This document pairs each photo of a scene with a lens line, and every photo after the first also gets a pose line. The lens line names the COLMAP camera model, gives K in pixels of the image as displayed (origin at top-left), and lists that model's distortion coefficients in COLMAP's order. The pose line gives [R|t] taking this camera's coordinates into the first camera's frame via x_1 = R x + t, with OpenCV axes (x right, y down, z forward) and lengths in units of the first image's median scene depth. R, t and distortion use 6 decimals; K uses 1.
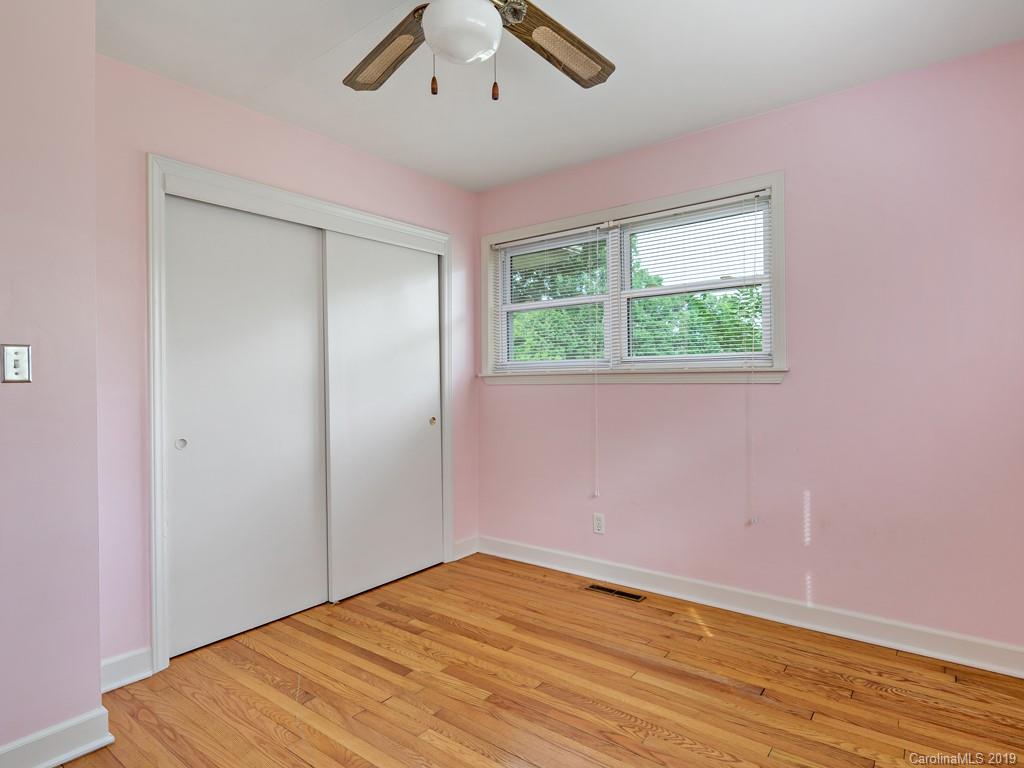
lens RADIAL K [[585.2, 0, 512.0], [0, 585.2, 384.0], [0, 0, 1]] dist [0.001369, 0.000359]
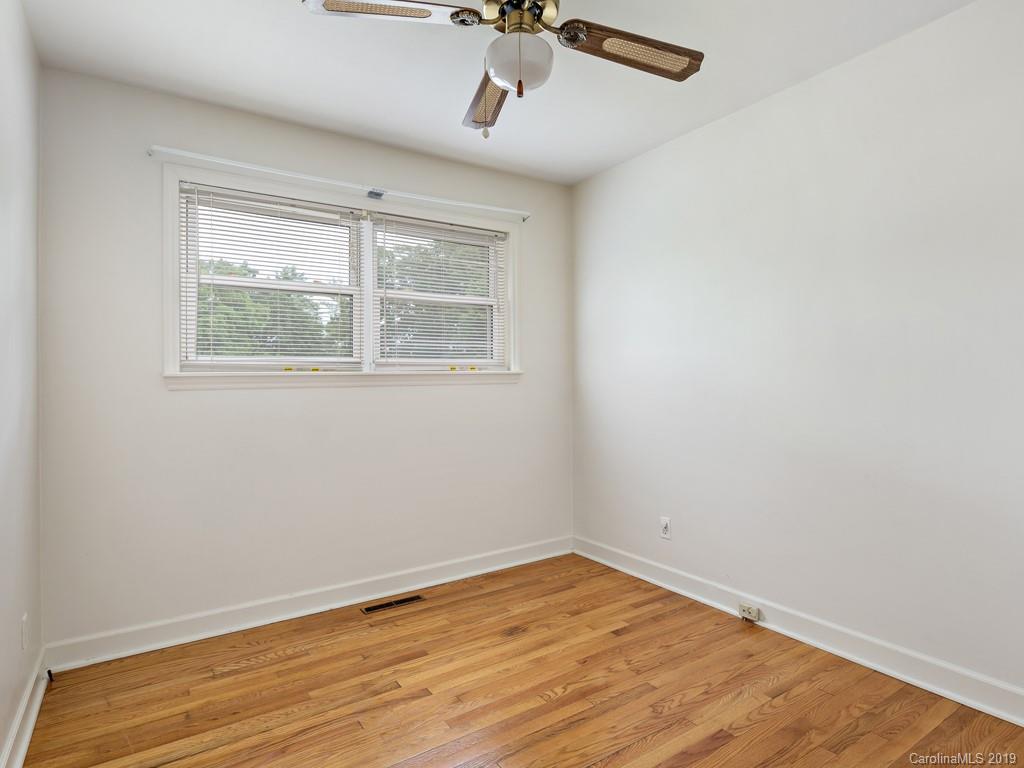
lens RADIAL K [[567.7, 0, 511.9], [0, 567.7, 374.6], [0, 0, 1]] dist [0.001489, 0.000158]
pose [[0.312422, 0.015825, 0.949812, -0.637165], [0.014619, 0.999663, -0.021464, 0.006027], [-0.949831, 0.020592, 0.312086, 0.515737]]
